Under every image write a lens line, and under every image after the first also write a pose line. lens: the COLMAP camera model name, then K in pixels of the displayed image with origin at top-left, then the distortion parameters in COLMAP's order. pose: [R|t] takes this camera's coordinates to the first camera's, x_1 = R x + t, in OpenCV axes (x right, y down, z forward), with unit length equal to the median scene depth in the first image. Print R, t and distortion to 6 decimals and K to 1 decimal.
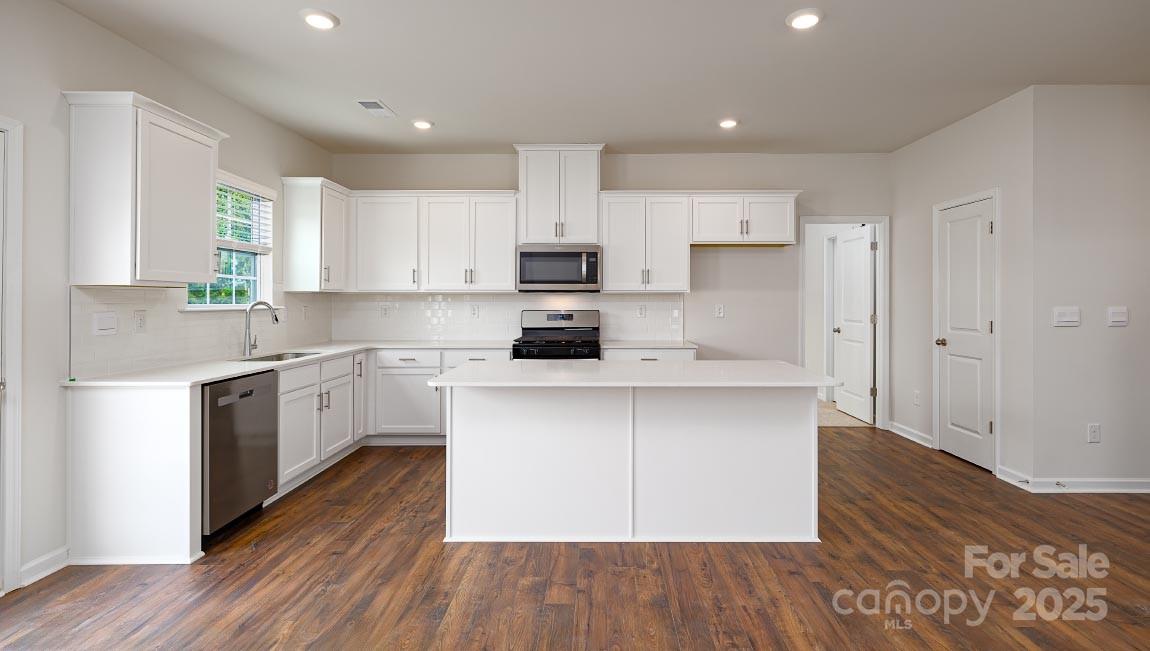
lens RADIAL K [[527.0, 0, 604.1], [0, 527.0, 299.1], [0, 0, 1]] dist [-0.000756, 0.000149]
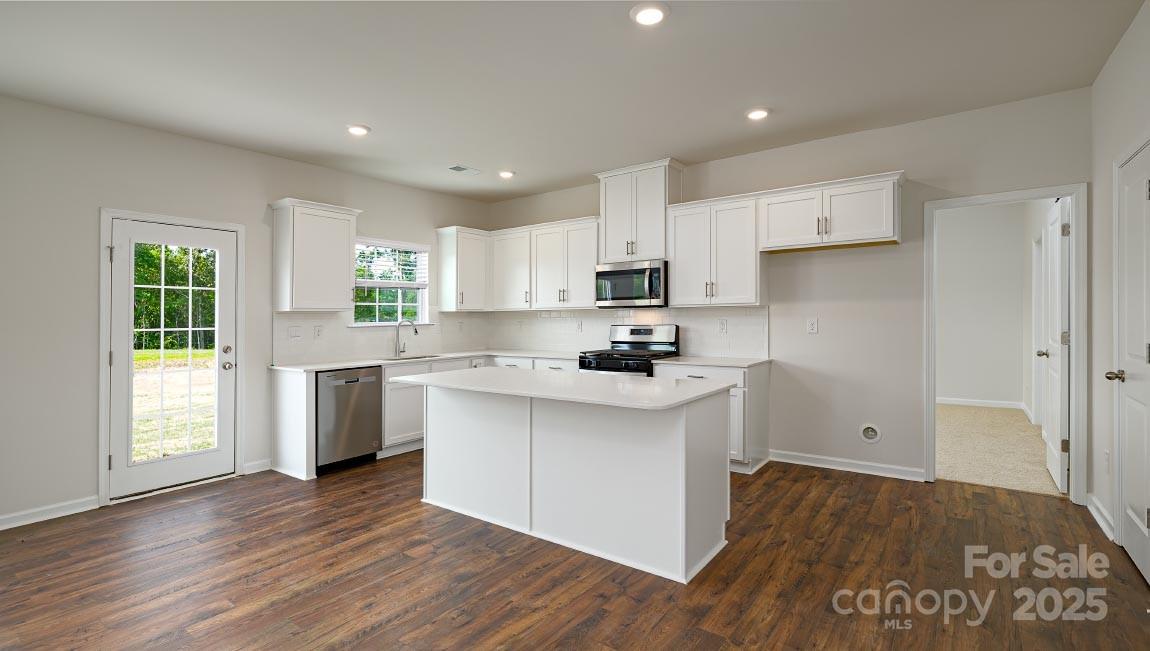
lens RADIAL K [[527.6, 0, 579.1], [0, 527.6, 312.3], [0, 0, 1]] dist [-0.000290, -0.000124]
pose [[0.804557, -0.013874, -0.593714, 0.453462], [0.014485, 0.999888, -0.003737, -0.001859], [0.593699, -0.005594, 0.804668, 0.094670]]
